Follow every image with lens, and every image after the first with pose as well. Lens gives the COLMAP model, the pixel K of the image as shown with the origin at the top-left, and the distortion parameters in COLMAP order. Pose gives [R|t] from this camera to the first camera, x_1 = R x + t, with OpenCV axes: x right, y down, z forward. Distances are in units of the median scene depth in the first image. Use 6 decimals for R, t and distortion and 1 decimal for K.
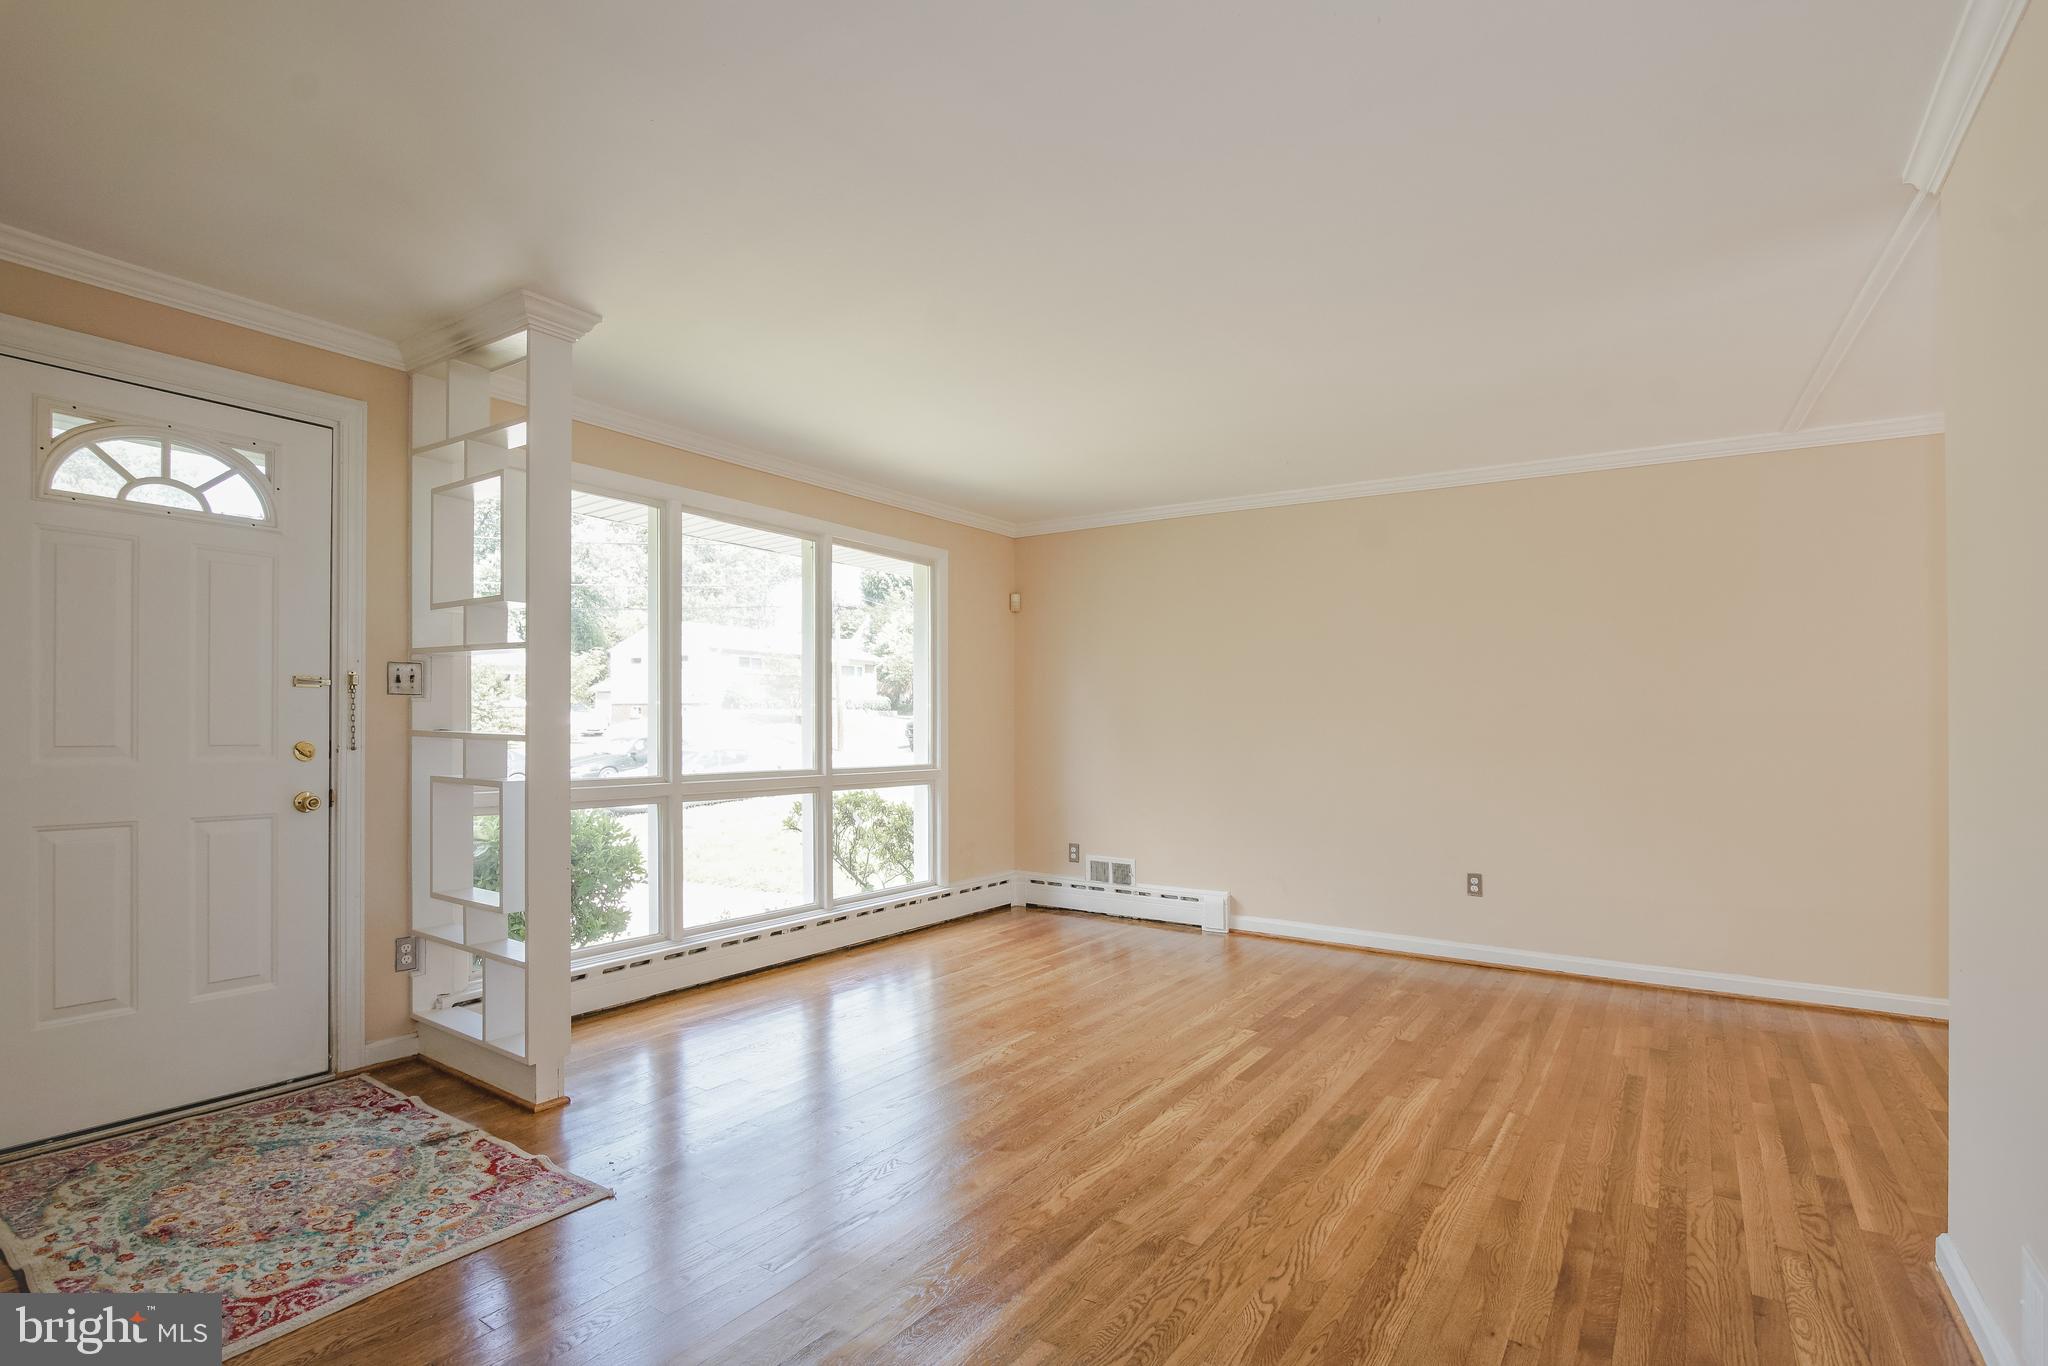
lens RADIAL K [[968.0, 0, 1036.6], [0, 968.0, 698.4], [0, 0, 1]] dist [-0.082981, 0.018011]
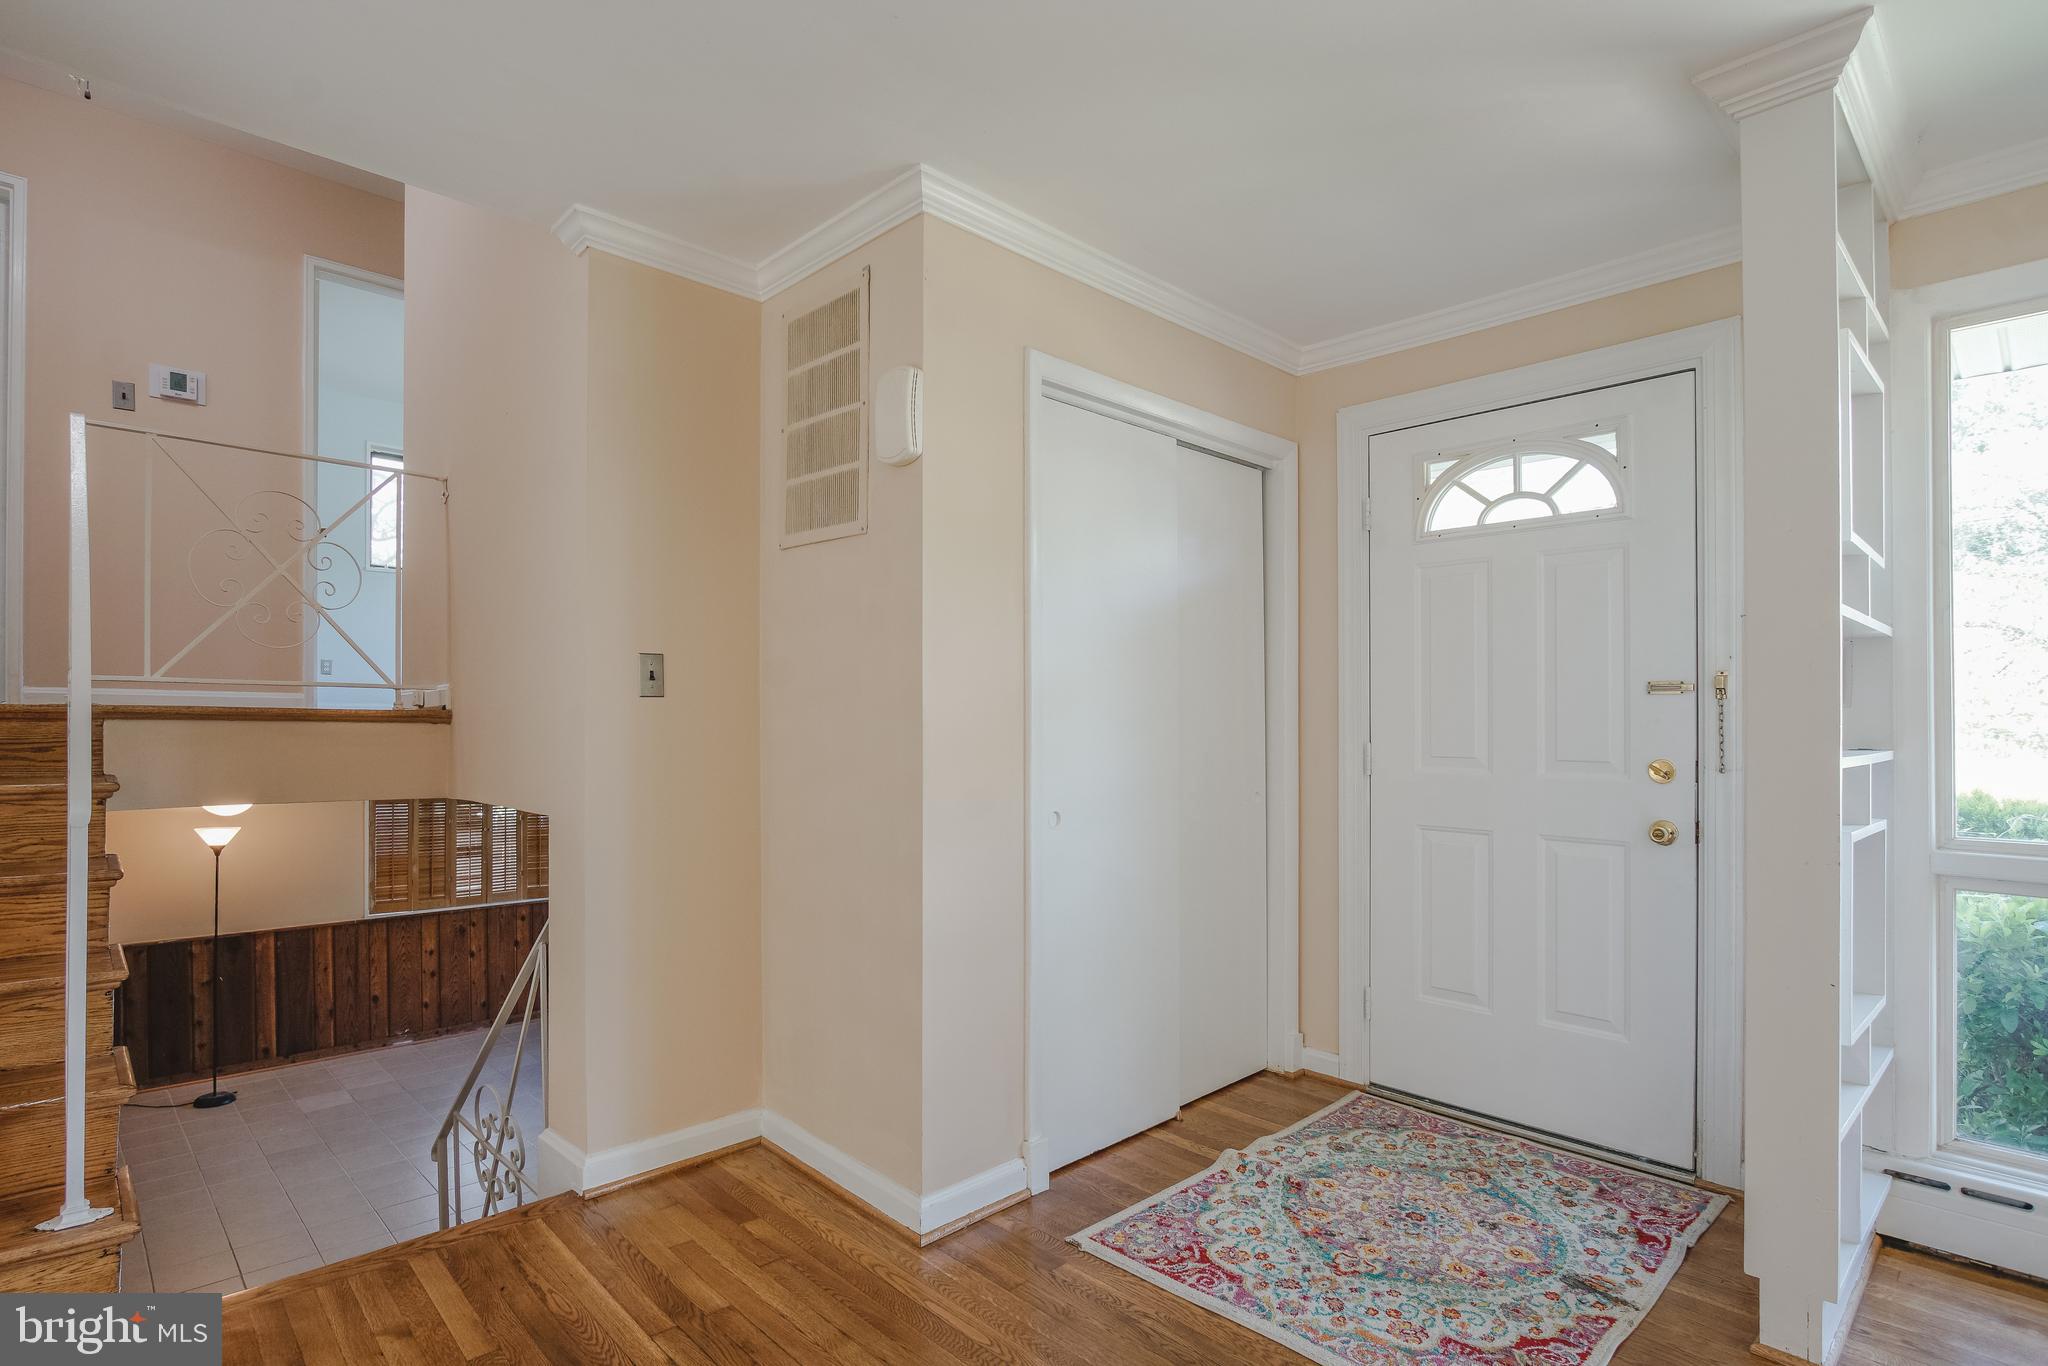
lens RADIAL K [[1010.2, 0, 979.9], [0, 1010.2, 728.5], [0, 0, 1]] dist [-0.013619, 0.002800]
pose [[-0.256630, -0.003830, -0.966502, 0.274236], [0.016790, 0.999824, -0.008420, 0.018088], [0.966364, -0.018389, -0.256521, 0.727702]]
